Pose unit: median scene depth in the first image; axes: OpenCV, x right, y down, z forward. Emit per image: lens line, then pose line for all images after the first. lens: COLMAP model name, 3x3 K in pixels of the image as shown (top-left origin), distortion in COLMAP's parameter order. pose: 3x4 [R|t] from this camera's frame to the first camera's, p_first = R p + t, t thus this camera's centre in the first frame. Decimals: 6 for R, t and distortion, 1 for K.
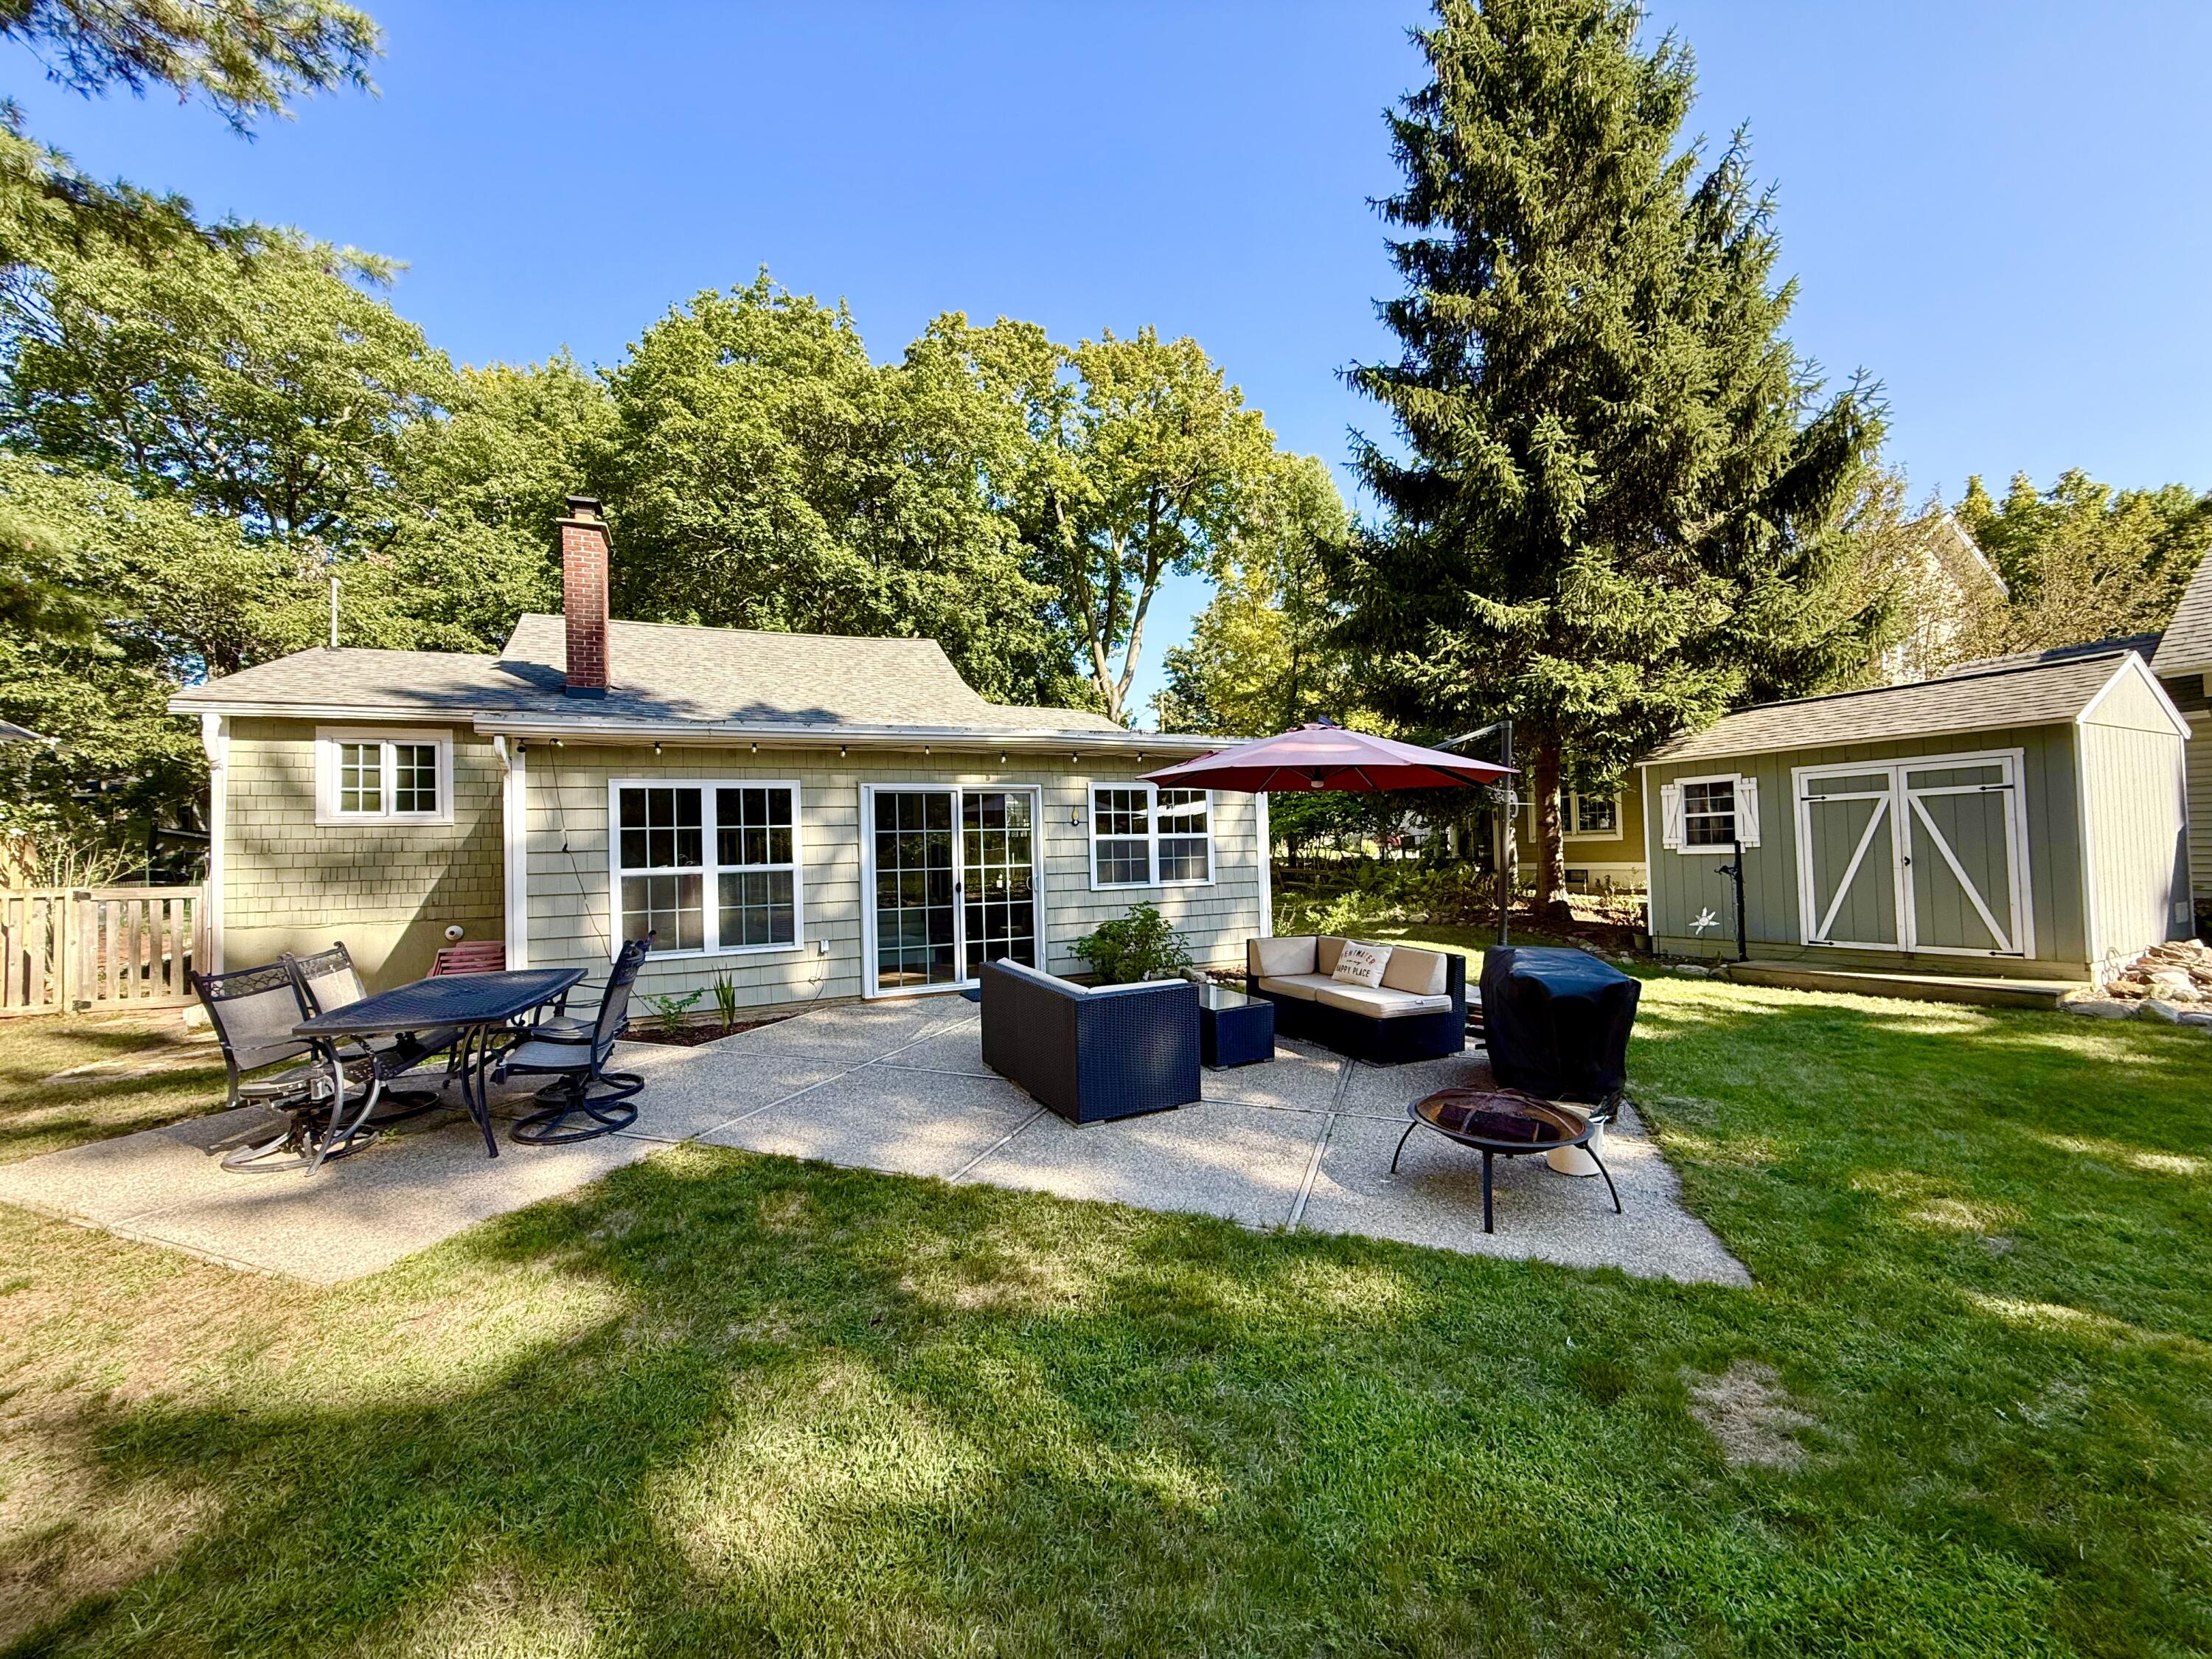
lens RADIAL K [[890.6, 0, 1100.4], [0, 890.6, 832.8], [0, 0, 1]] dist [0.001876, 0.000042]
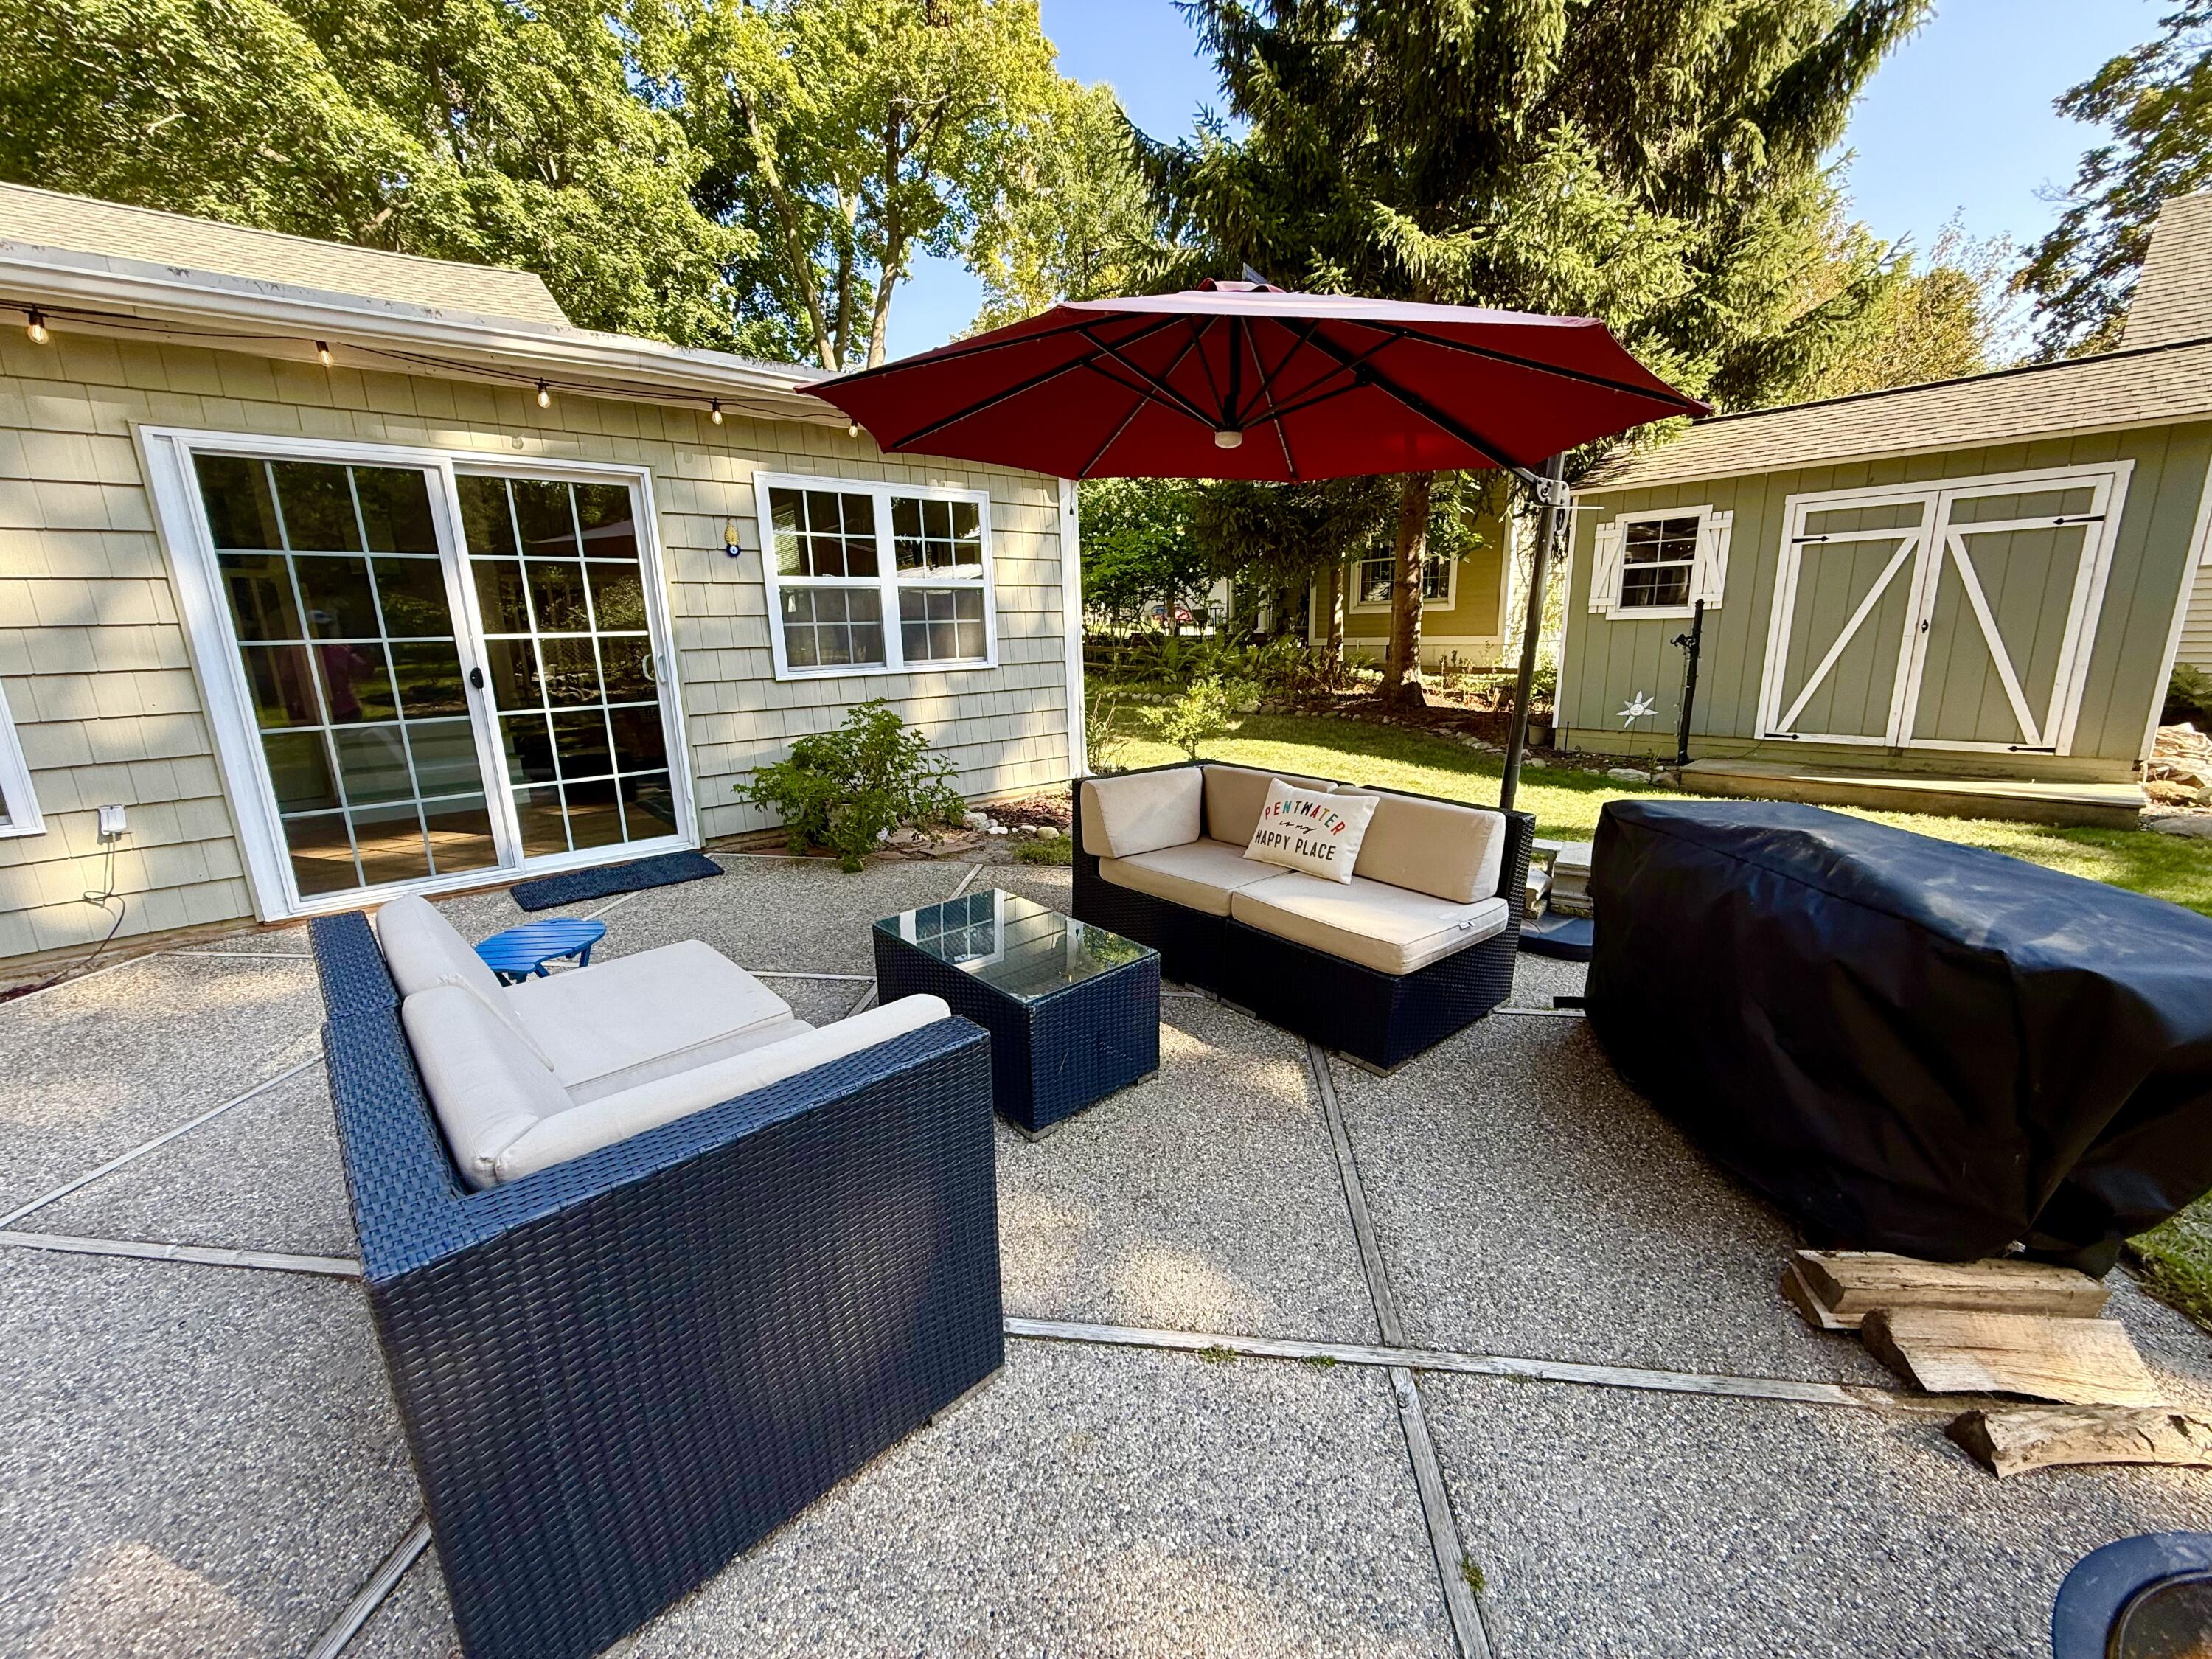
lens RADIAL K [[890.6, 0, 1100.4], [0, 890.6, 832.8], [0, 0, 1]] dist [0.001876, 0.000042]
pose [[0.967857, -0.055268, 0.245353, 0.039867], [-0.005633, 0.970548, 0.240842, 0.020608], [-0.251438, -0.234483, 0.939040, 0.376179]]
